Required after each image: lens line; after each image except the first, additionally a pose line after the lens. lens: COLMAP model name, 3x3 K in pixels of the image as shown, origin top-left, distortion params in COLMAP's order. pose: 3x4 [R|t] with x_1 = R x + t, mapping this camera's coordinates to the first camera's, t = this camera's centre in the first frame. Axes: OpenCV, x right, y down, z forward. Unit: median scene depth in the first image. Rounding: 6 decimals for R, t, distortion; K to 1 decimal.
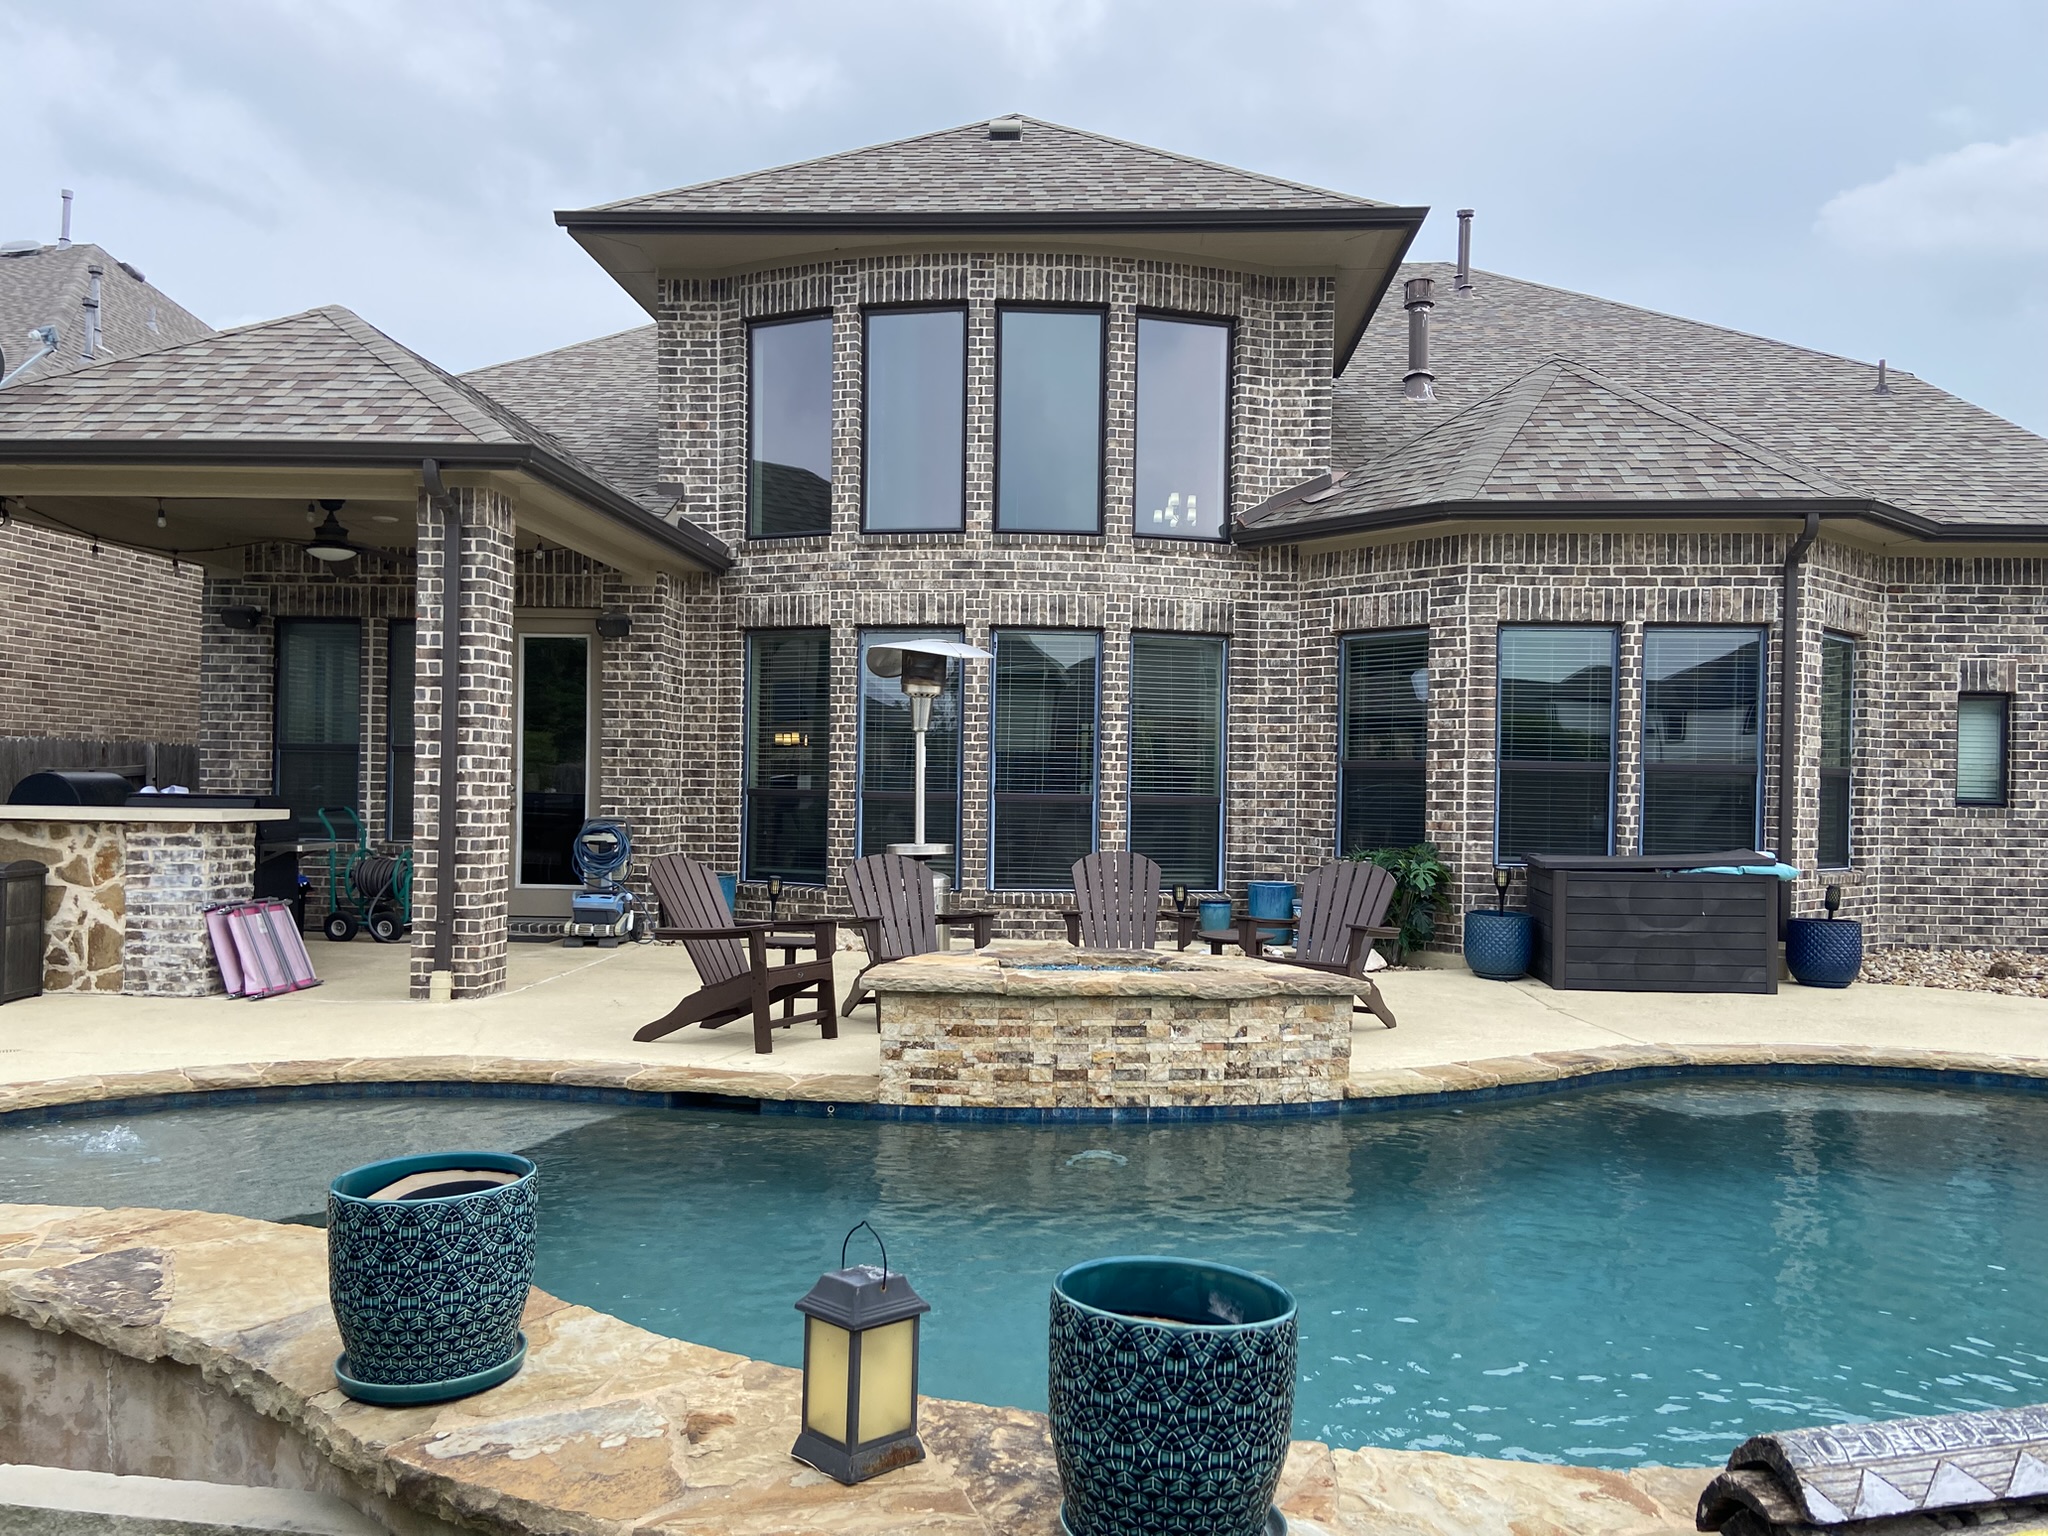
lens RADIAL K [[1552.7, 0, 1028.7], [0, 1552.7, 770.2], [0, 0, 1]] dist [0.060605, -0.039564]
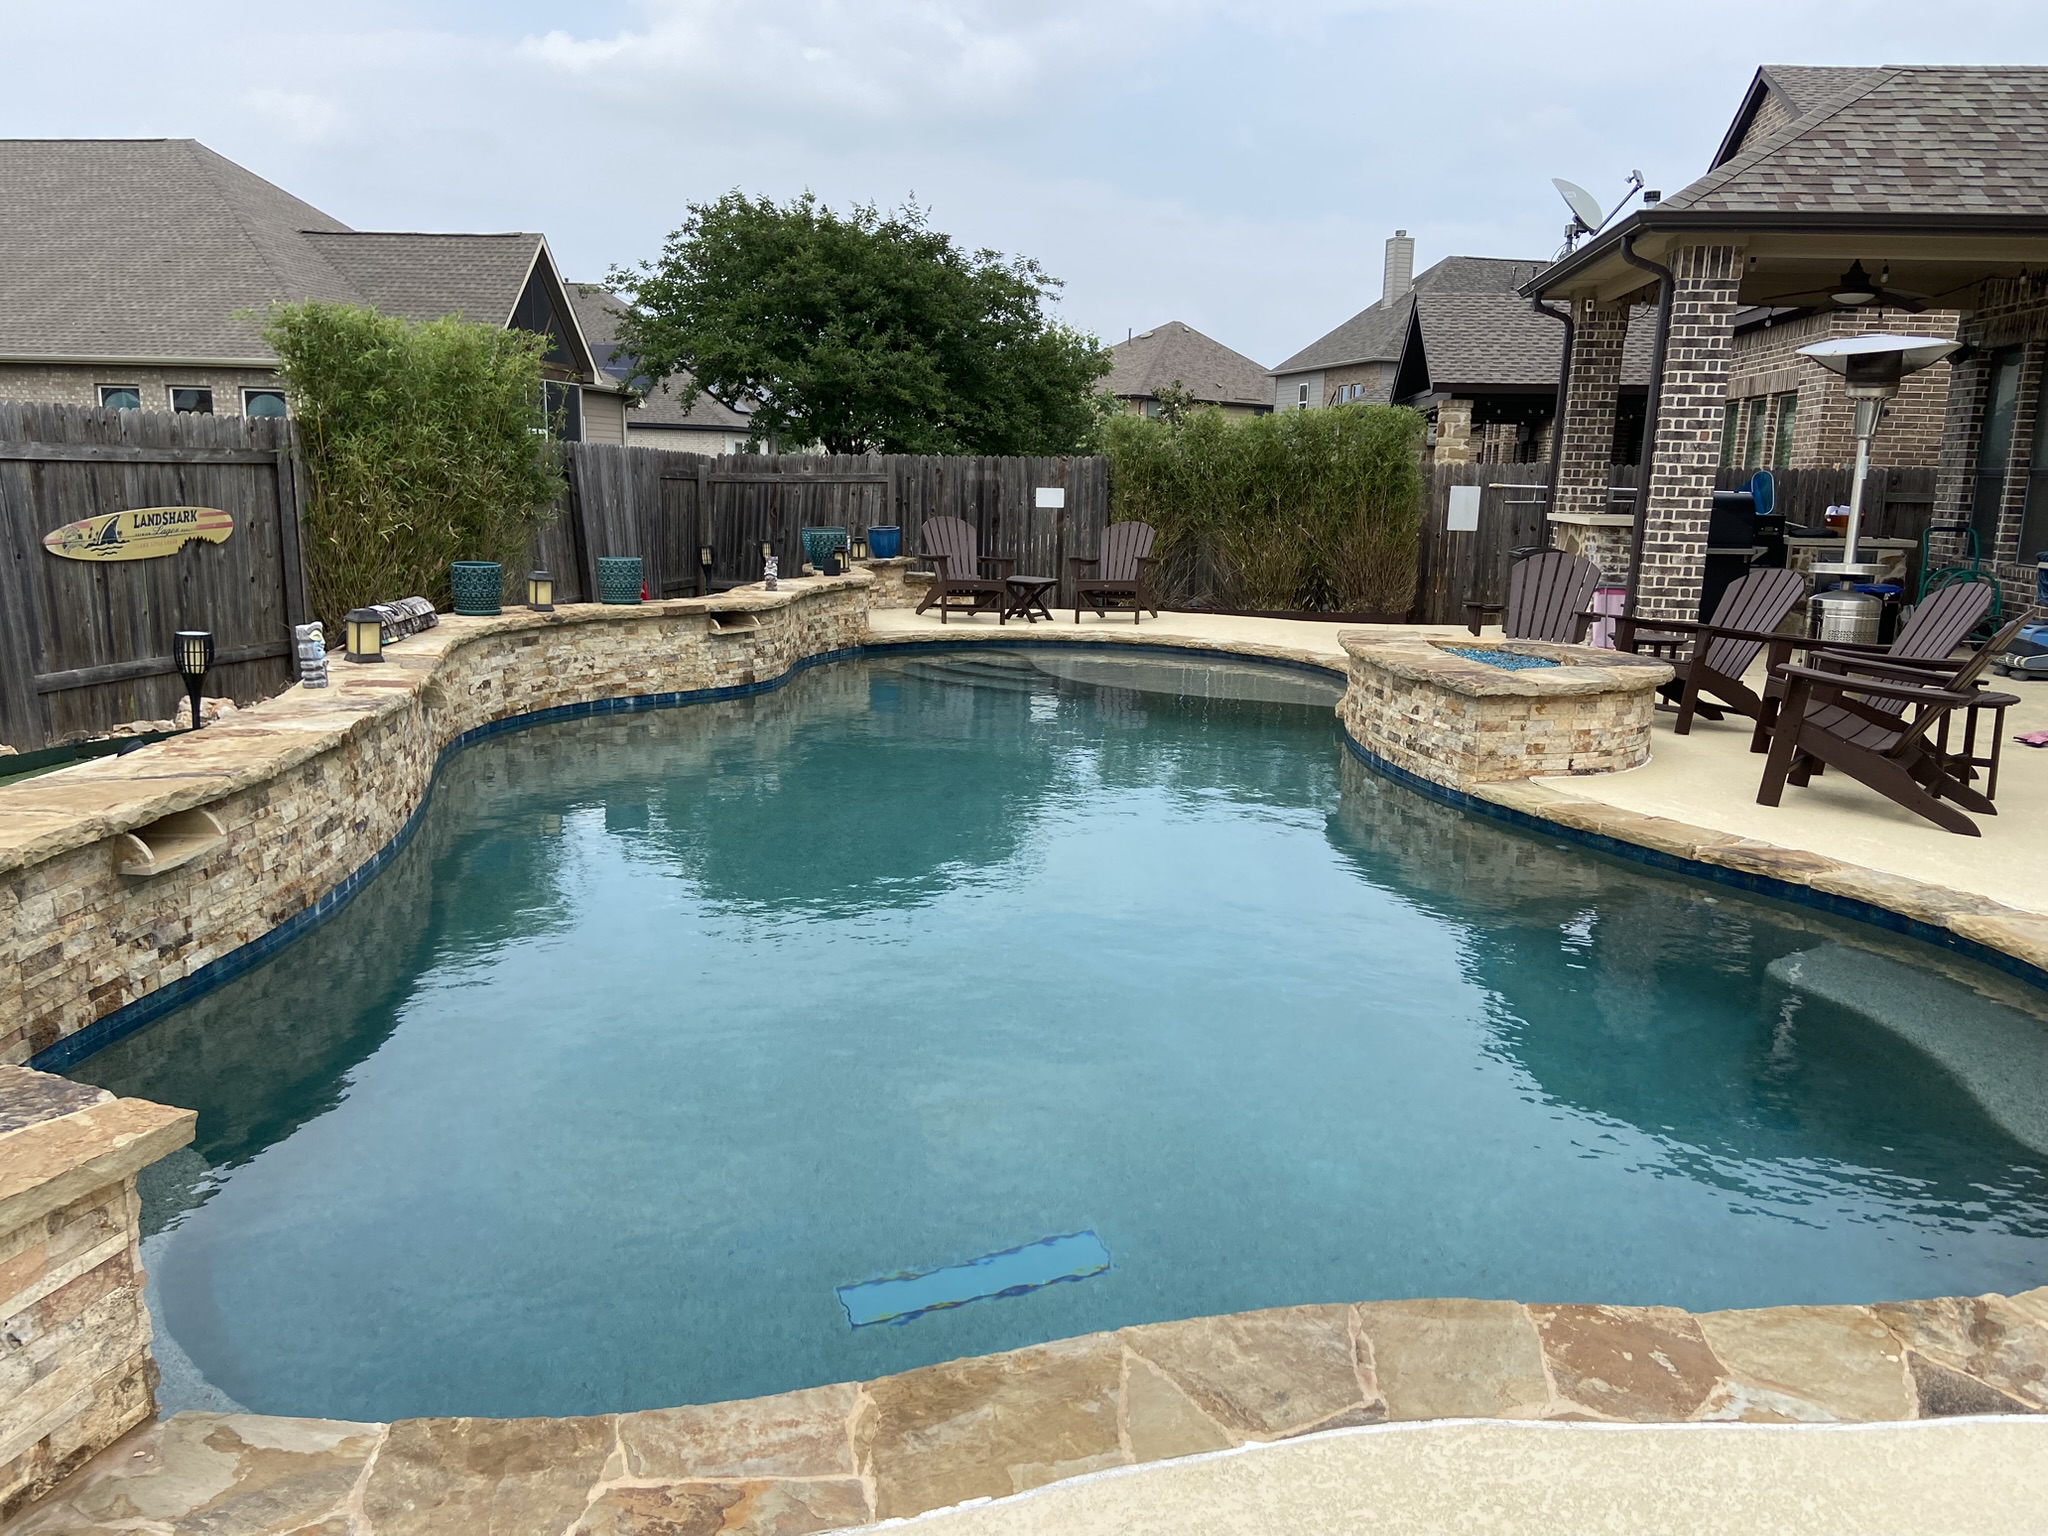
lens RADIAL K [[1552.7, 0, 1038.0], [0, 1552.7, 786.8], [0, 0, 1]] dist [0.060605, -0.039564]
pose [[-0.042088, 0.185113, -0.981816, 0.903310], [-0.021074, 0.982303, 0.186109, 0.012306], [0.998892, 0.028524, -0.037442, 0.544730]]
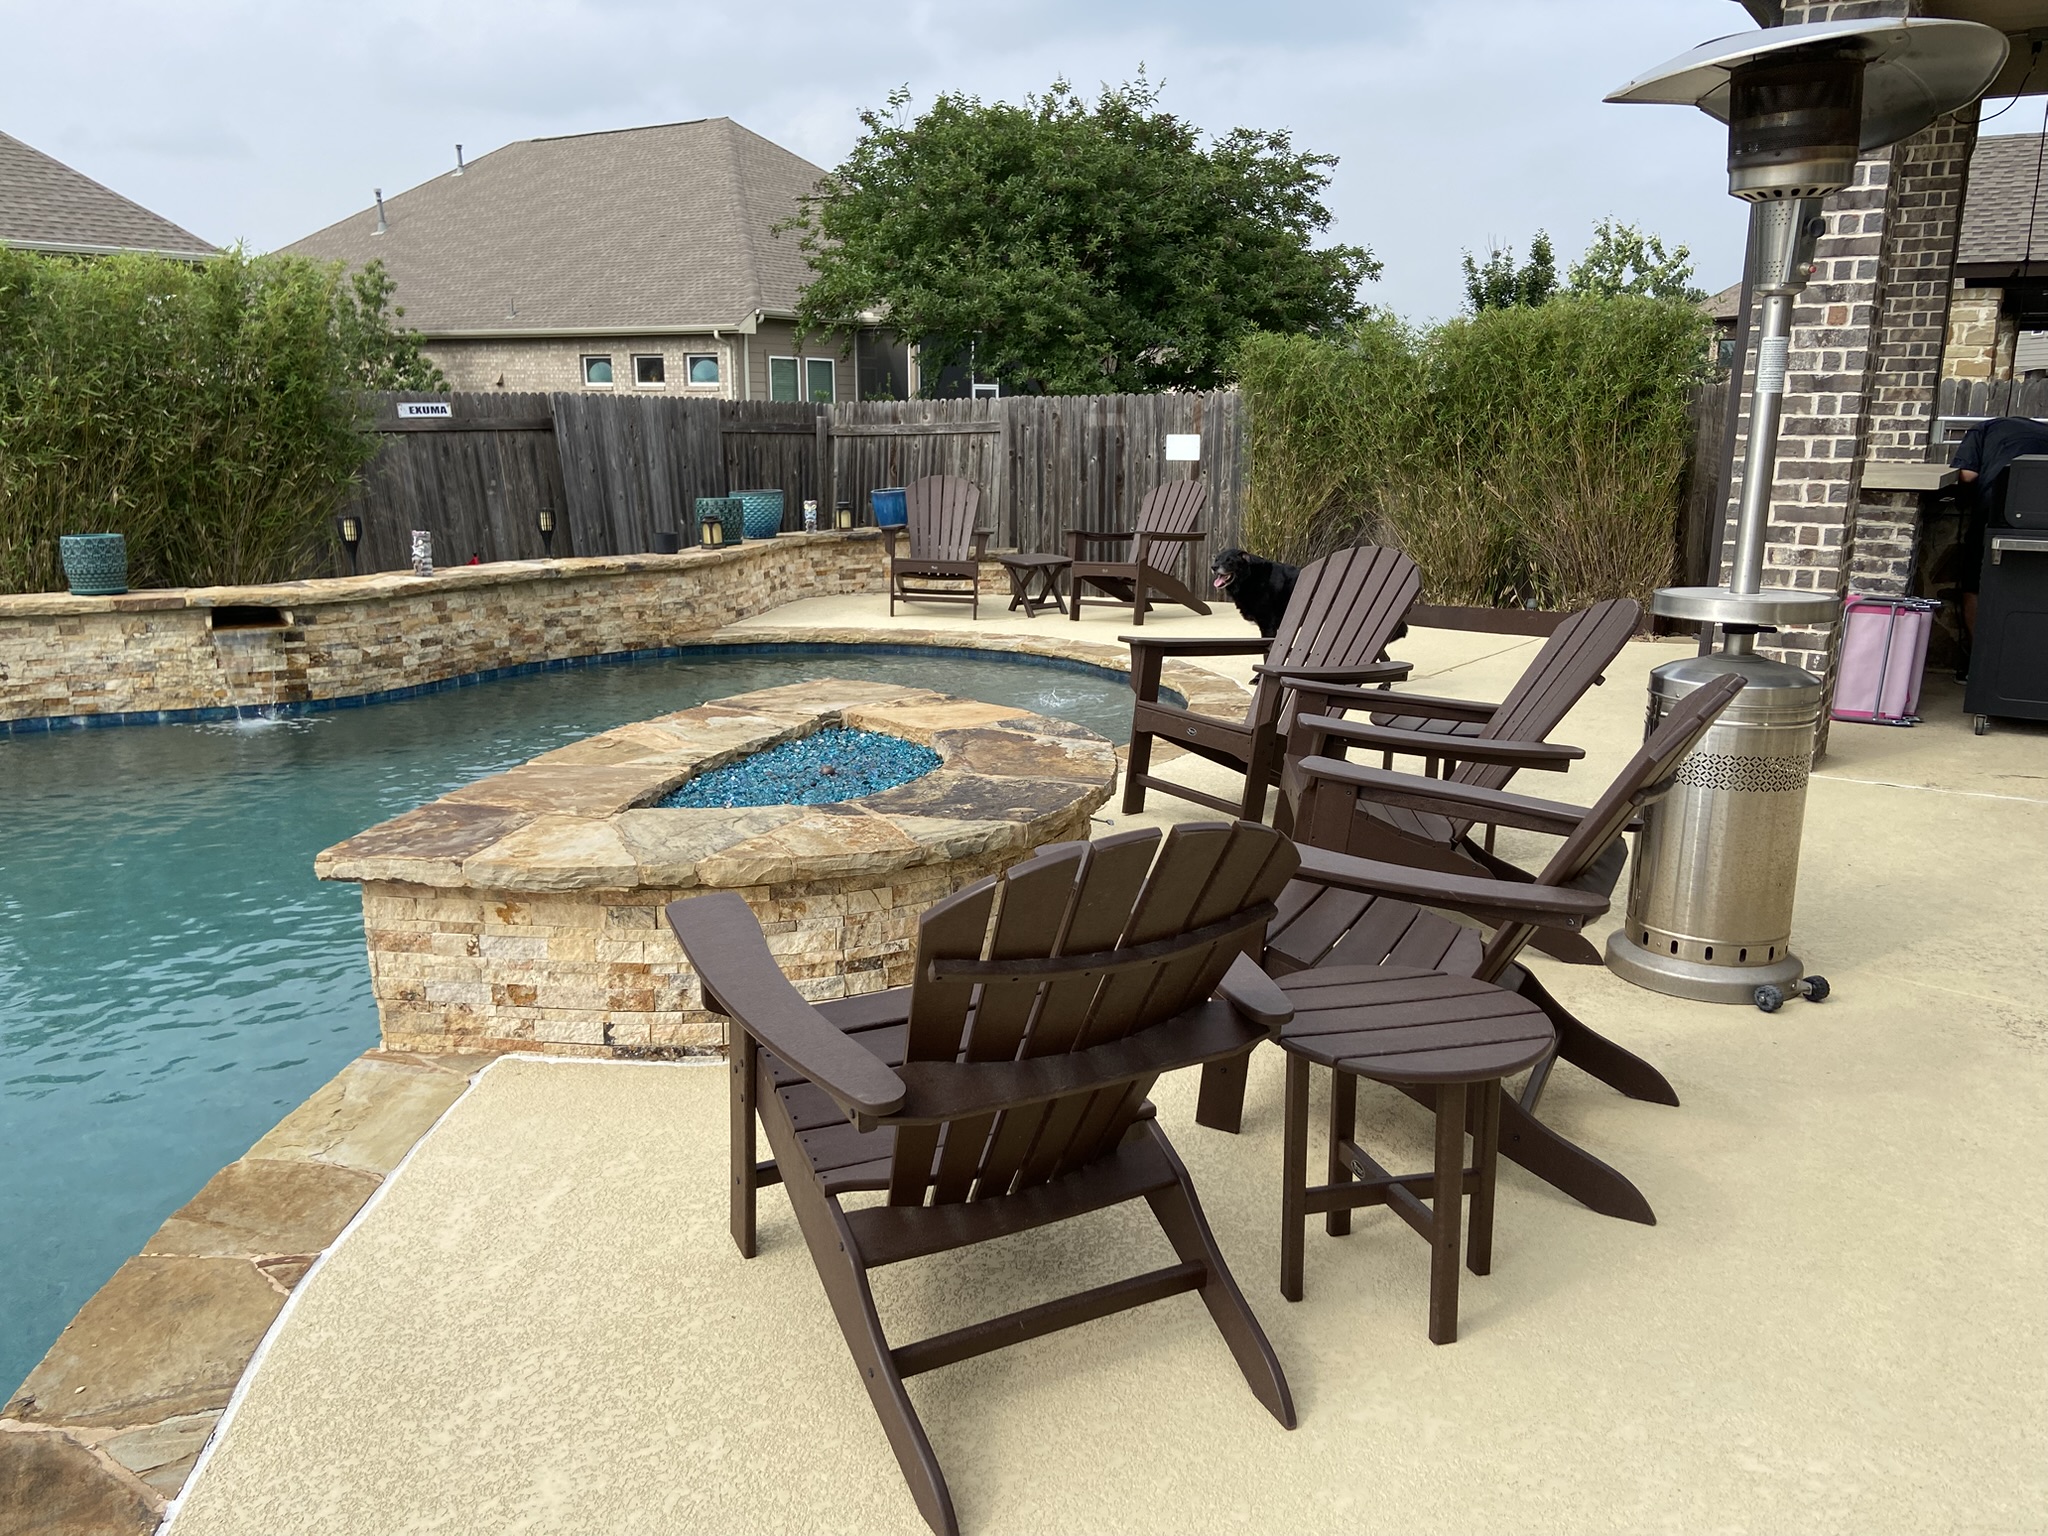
lens RADIAL K [[1552.7, 0, 1011.7], [0, 1552.7, 760.2], [0, 0, 1]] dist [0.060605, -0.039564]
pose [[-0.479354, 0.178830, -0.859208, 0.372319], [-0.003765, 0.978591, 0.205779, 0.006077], [0.877613, 0.101876, -0.468419, 1.024073]]
